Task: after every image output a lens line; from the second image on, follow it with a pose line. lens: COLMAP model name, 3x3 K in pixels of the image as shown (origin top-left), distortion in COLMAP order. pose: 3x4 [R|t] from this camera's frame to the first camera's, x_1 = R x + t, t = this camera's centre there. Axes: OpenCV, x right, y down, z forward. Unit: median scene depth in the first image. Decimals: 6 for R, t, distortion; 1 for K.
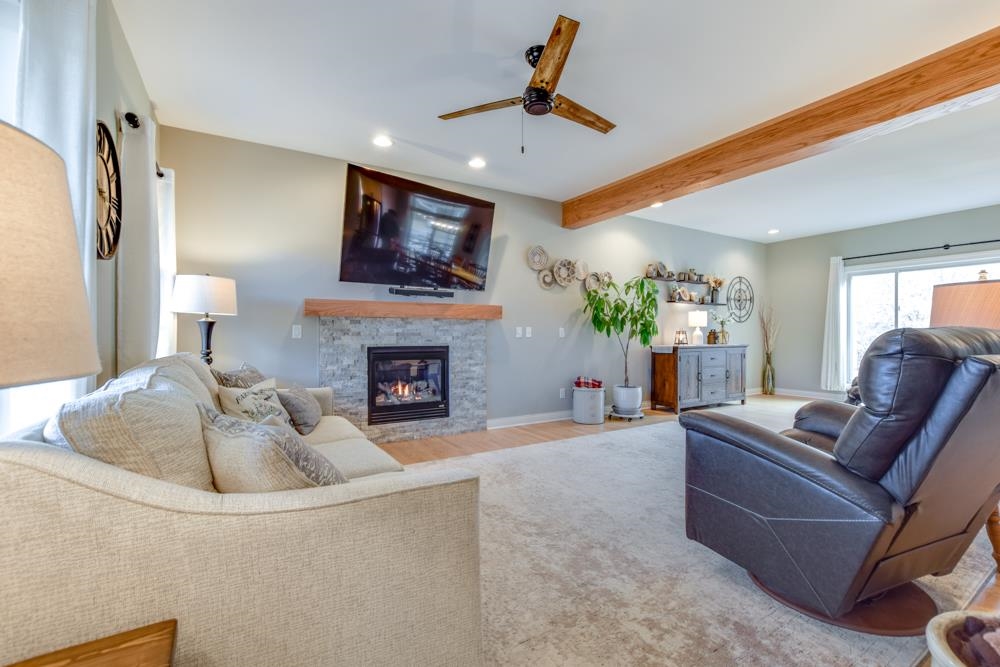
lens RADIAL K [[443.7, 0, 500.0], [0, 443.7, 333.5], [0, 0, 1]] dist [-0.035196, 0.000056]
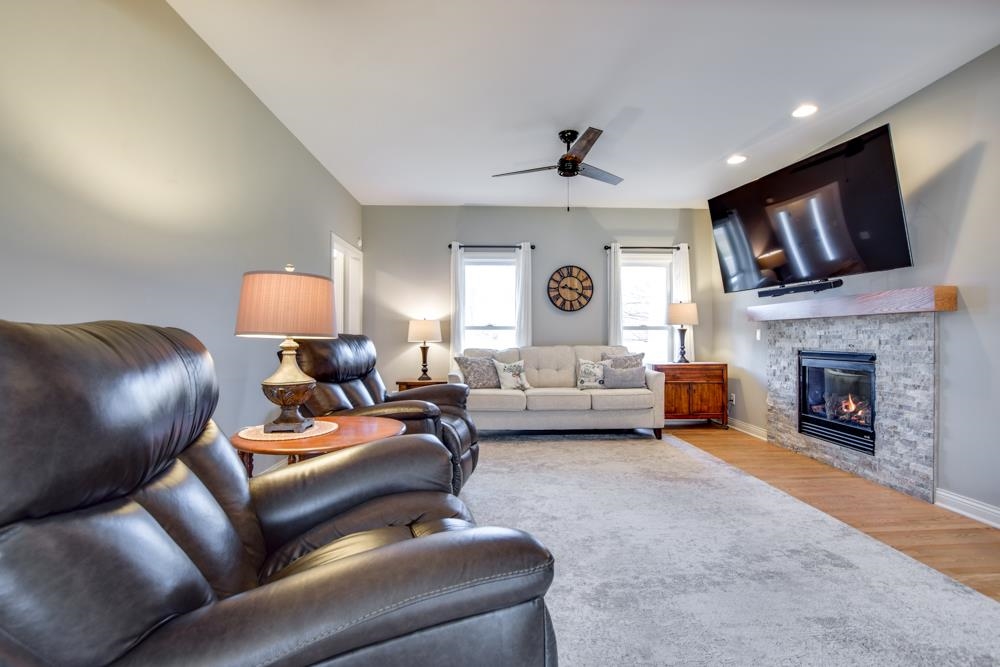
lens RADIAL K [[443.7, 0, 500.0], [0, 443.7, 333.5], [0, 0, 1]] dist [-0.035196, 0.000056]
pose [[-0.495200, -0.004610, -0.868767, 0.833871], [0.003101, 0.999970, -0.007074, -0.001344], [0.868773, -0.006197, -0.495171, 0.896775]]
